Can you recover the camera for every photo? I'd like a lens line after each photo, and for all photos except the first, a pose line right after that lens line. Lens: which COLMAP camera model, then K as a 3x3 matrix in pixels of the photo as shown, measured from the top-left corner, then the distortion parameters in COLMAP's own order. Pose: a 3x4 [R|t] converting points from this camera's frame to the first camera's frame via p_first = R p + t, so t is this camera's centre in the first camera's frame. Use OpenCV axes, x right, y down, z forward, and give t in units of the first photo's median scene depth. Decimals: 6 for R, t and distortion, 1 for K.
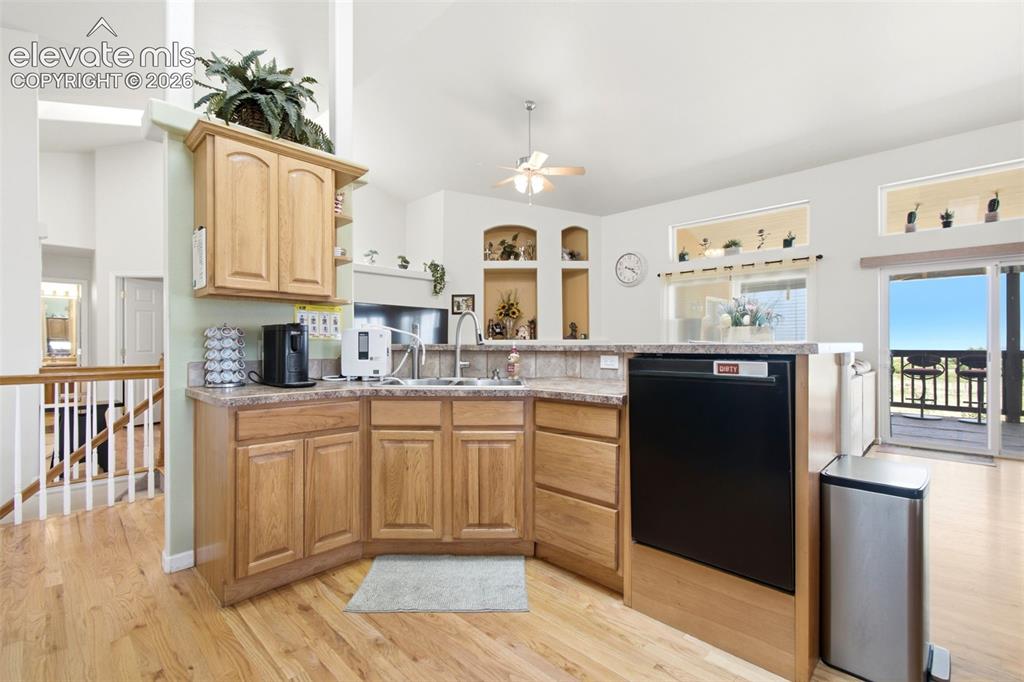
lens RADIAL K [[462.3, 0, 503.2], [0, 462.3, 341.3], [0, 0, 1]] dist [-0.011922, 0.010471]
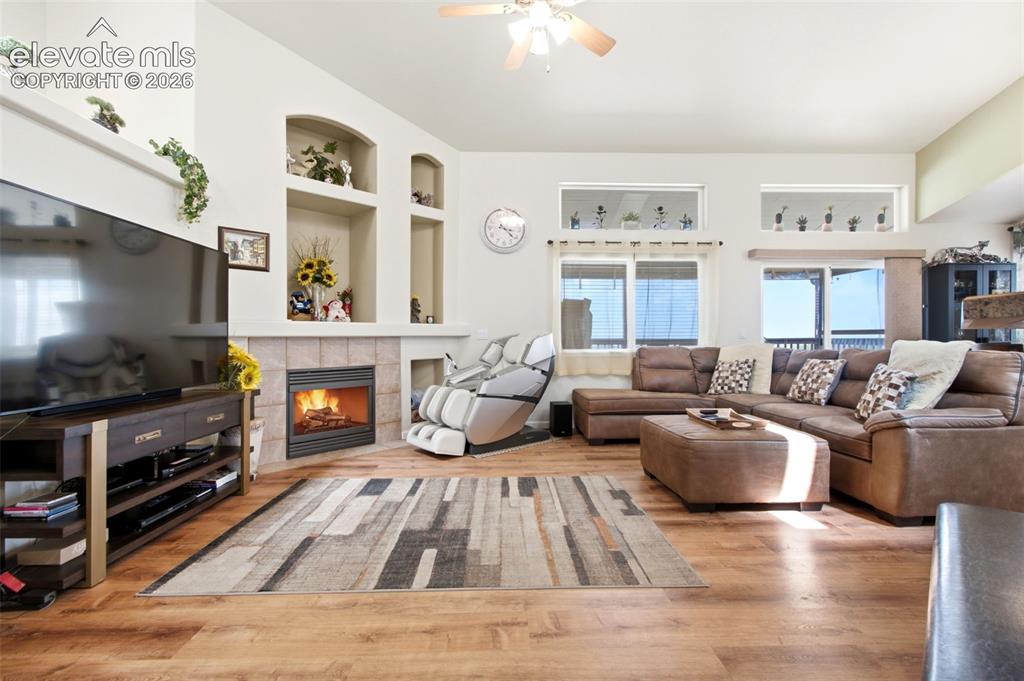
lens RADIAL K [[462.3, 0, 509.3], [0, 462.3, 339.3], [0, 0, 1]] dist [-0.011922, 0.010471]
pose [[0.694410, -0.006567, 0.719550, -0.251127], [-0.001388, 0.999944, 0.010466, 0.010779], [-0.719579, -0.008266, 0.694362, 0.463585]]
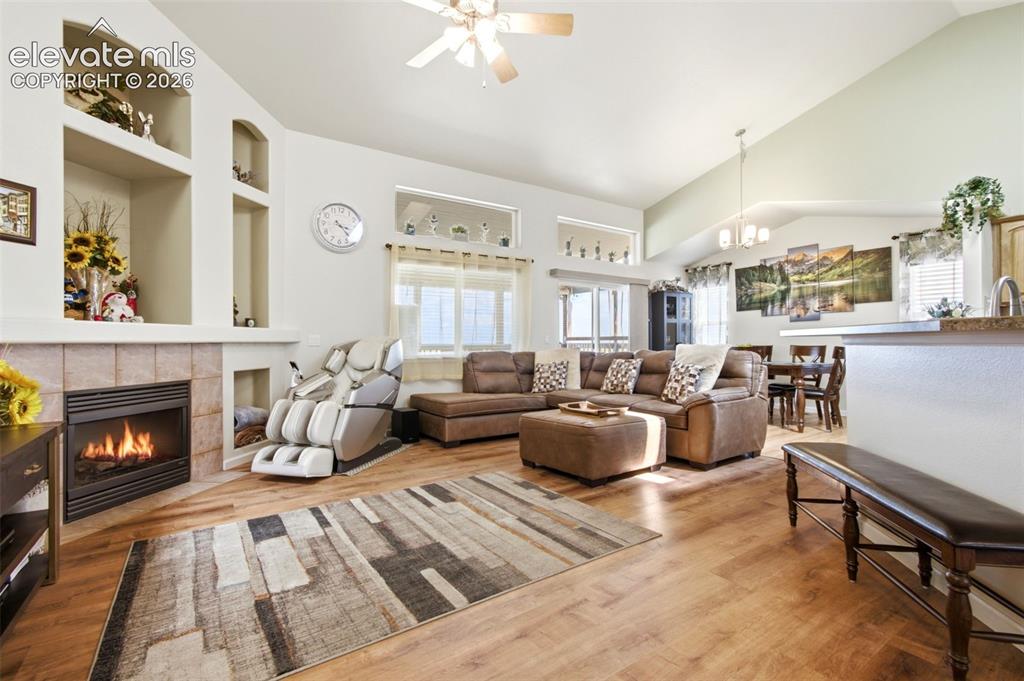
lens RADIAL K [[462.3, 0, 512.5], [0, 462.3, 340.3], [0, 0, 1]] dist [-0.011922, 0.010471]
pose [[0.189992, 0.002833, 0.981781, -0.336776], [-0.000874, 0.999996, -0.002717, 0.012443], [-0.981785, -0.000342, 0.189994, 0.604574]]
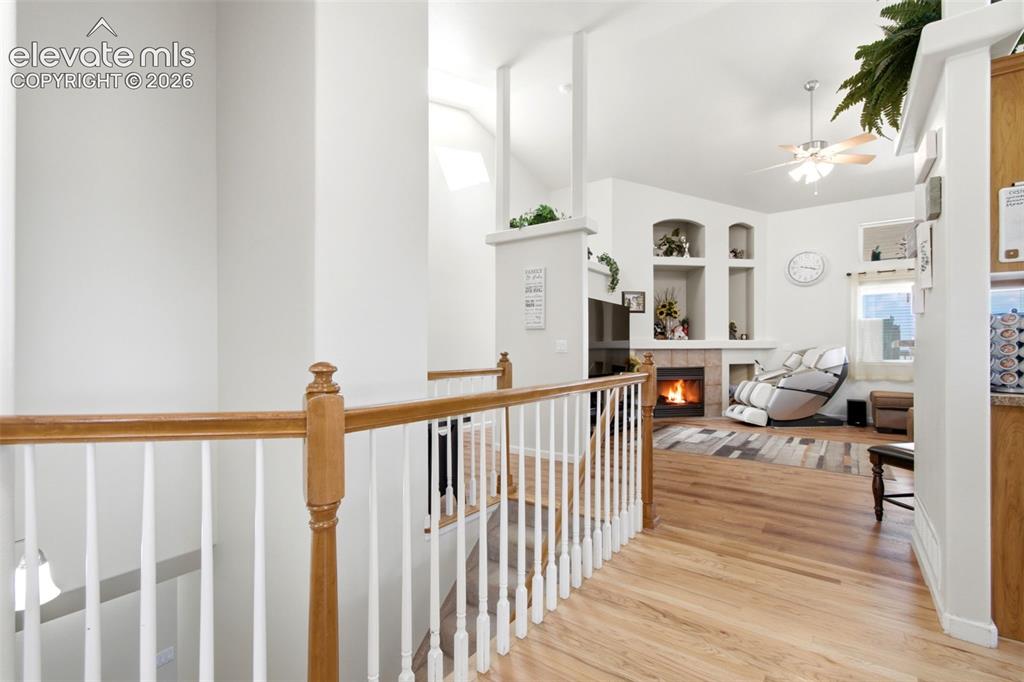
lens RADIAL K [[462.3, 0, 509.3], [0, 462.3, 347.3], [0, 0, 1]] dist [-0.011922, 0.010471]
pose [[0.989348, -0.000836, 0.145565, -0.479331], [0.000673, 0.999999, 0.001163, 0.009718], [-0.145566, -0.001053, 0.989348, 0.120485]]
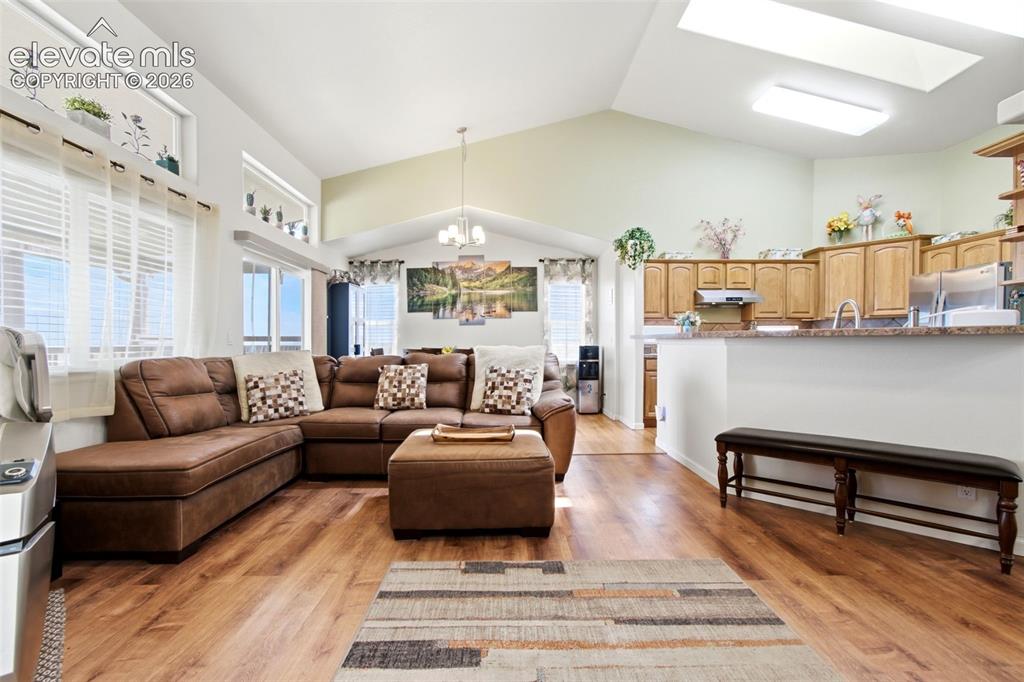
lens RADIAL K [[470.5, 0, 506.3], [0, 470.5, 348.2], [0, 0, 1]] dist [-0.008297, 0.005087]
pose [[-0.703819, -0.008602, 0.710328, -0.104145], [-0.005470, 0.999963, 0.006690, 0.014799], [-0.710359, 0.000823, -0.703839, 0.872117]]
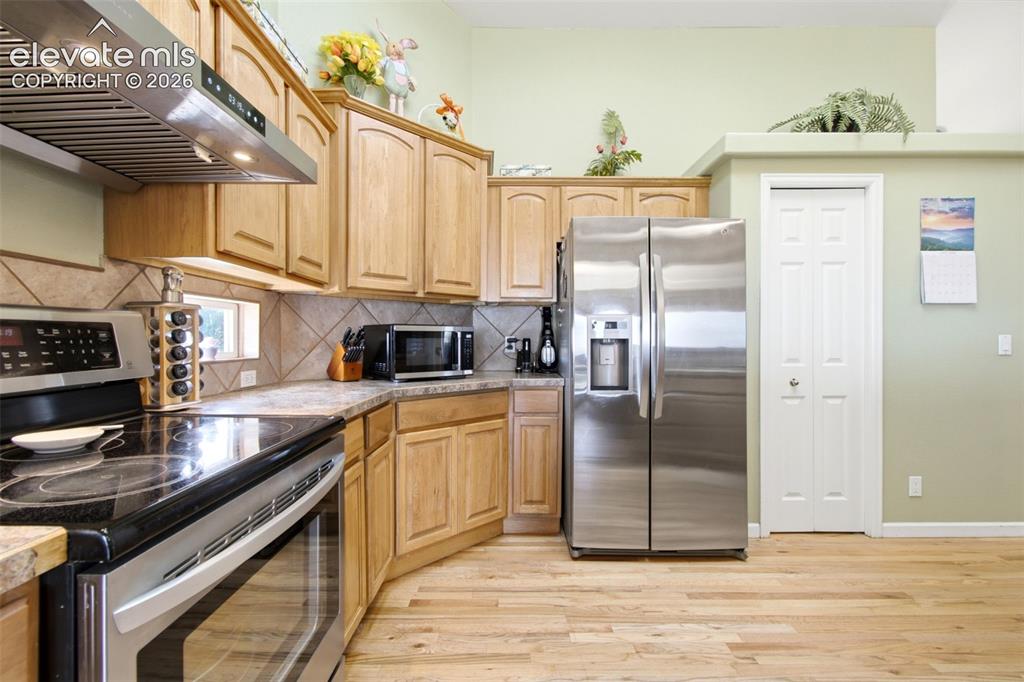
lens RADIAL K [[462.3, 0, 503.4], [0, 462.3, 343.6], [0, 0, 1]] dist [-0.011922, 0.010471]
pose [[-0.719014, 0.005751, -0.694972, 0.221418], [0.004872, 0.999983, 0.003234, 0.001089], [0.694979, -0.001060, -0.719030, 0.196214]]
